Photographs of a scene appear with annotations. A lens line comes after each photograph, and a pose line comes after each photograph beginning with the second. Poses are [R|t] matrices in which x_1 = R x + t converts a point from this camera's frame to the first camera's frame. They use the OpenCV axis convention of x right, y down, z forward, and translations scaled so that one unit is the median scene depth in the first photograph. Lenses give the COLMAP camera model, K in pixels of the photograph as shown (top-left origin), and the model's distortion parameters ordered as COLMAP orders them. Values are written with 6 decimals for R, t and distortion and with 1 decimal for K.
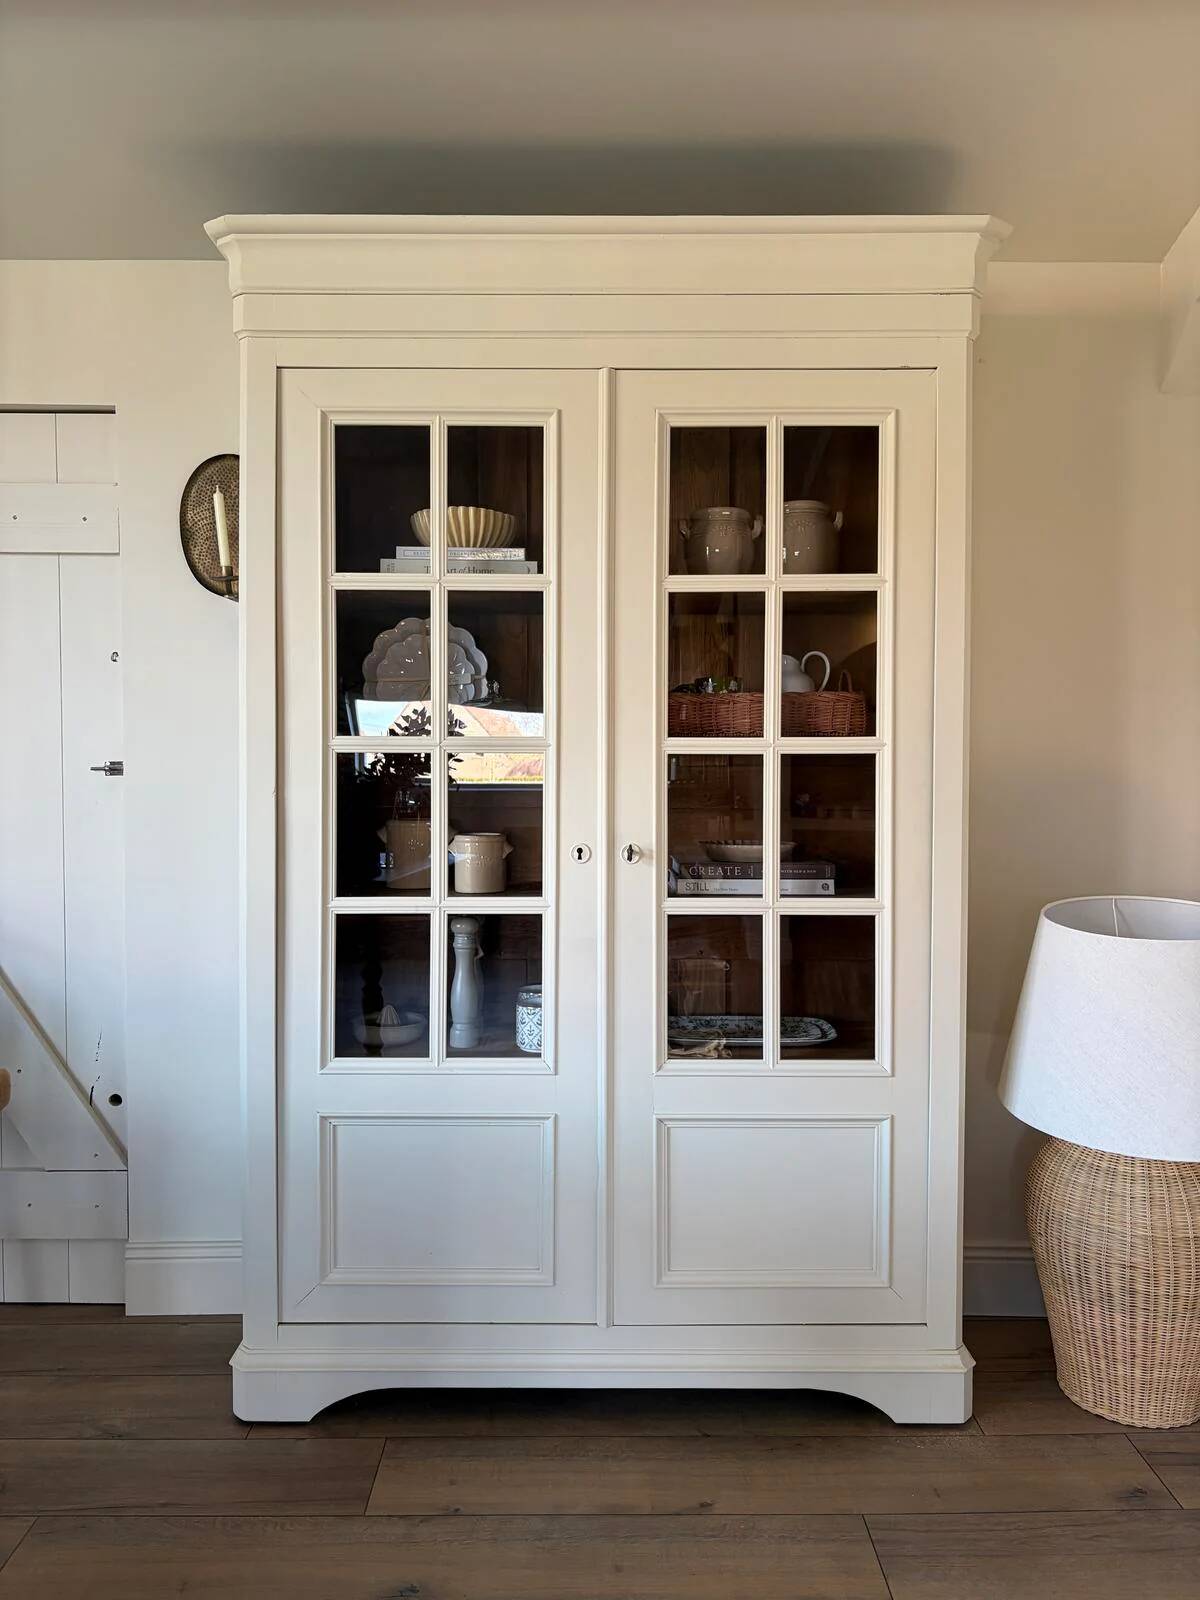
lens RADIAL K [[1197.0, 0, 596.9], [0, 1197.0, 796.0], [0, 0, 1]] dist [0.045757, -0.056609]
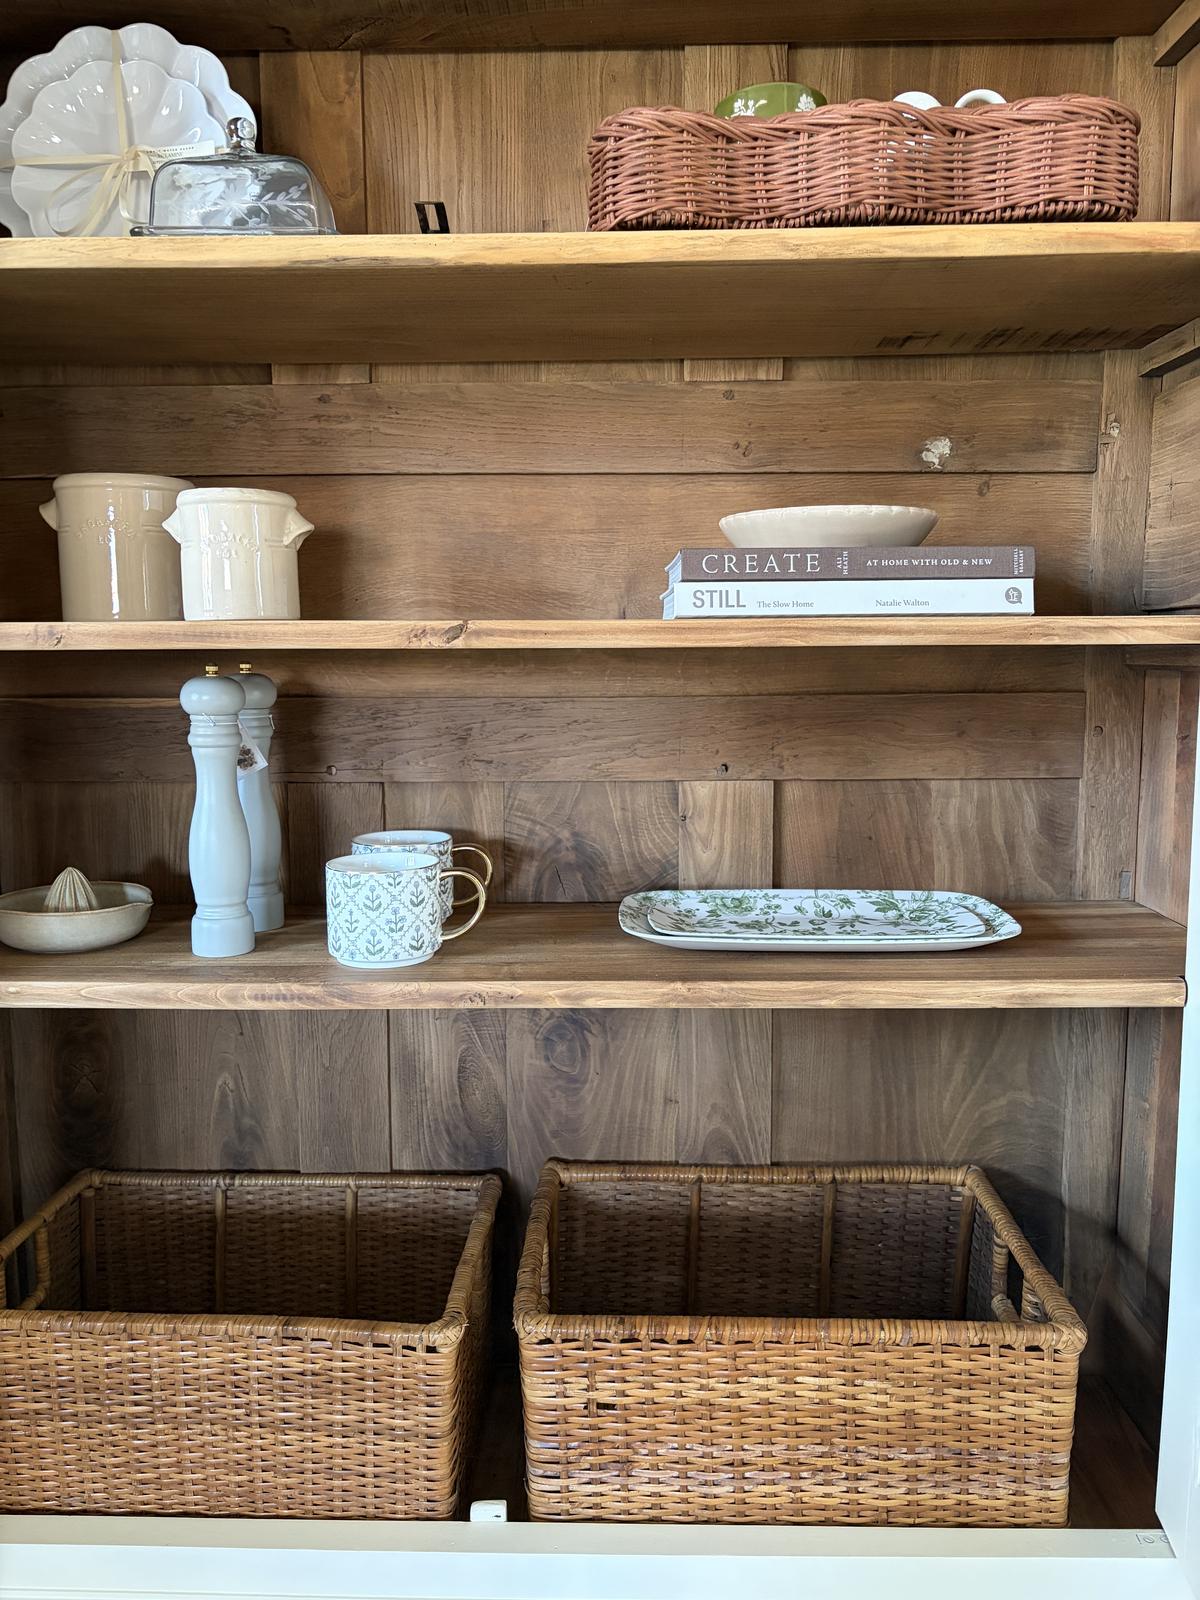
lens RADIAL K [[1197.0, 0, 580.6], [0, 1197.0, 802.8], [0, 0, 1]] dist [0.045757, -0.056609]
pose [[0.999583, -0.005302, -0.028392, 0.046855], [0.008186, 0.994707, 0.102424, 0.108358], [0.027699, -0.102614, 0.994336, 0.572226]]
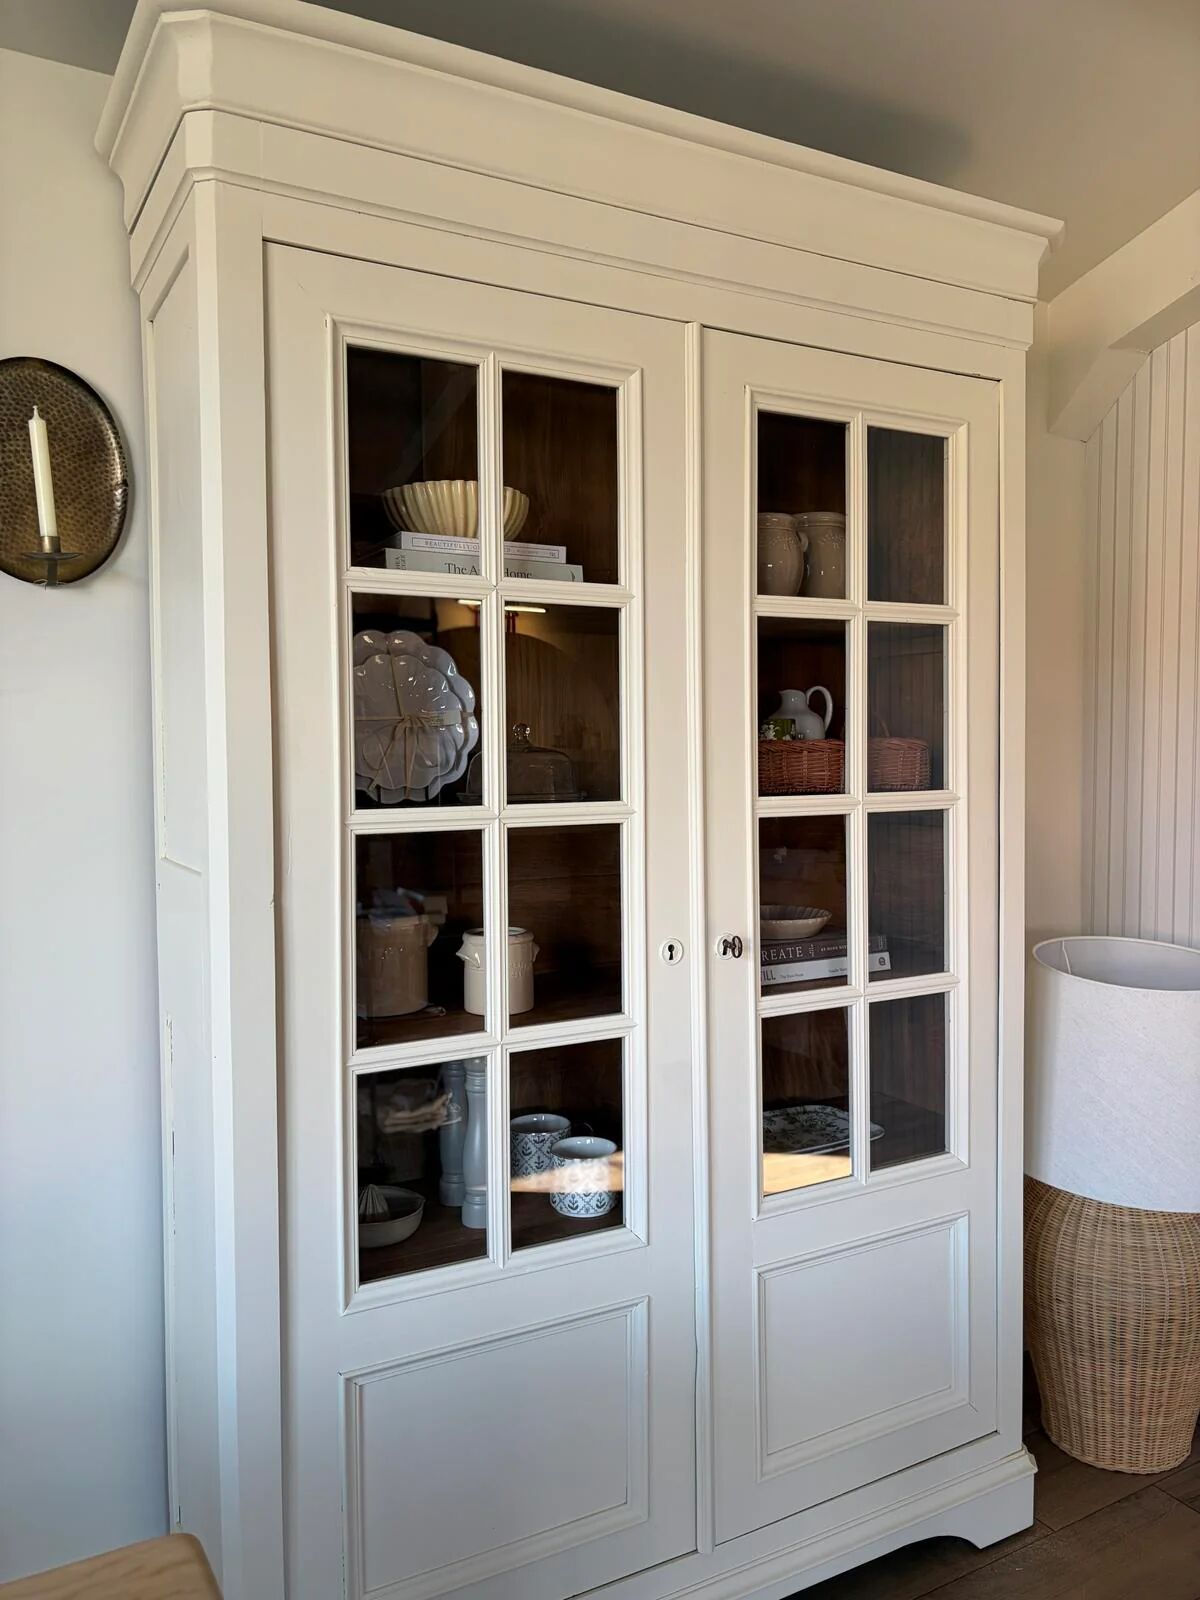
lens RADIAL K [[1197.0, 0, 593.1], [0, 1197.0, 800.4], [0, 0, 1]] dist [0.045757, -0.056609]
pose [[0.877605, -0.030689, 0.478401, -0.420613], [0.024933, 0.999520, 0.018379, -0.064210], [-0.478735, -0.004201, 0.877949, 0.347230]]
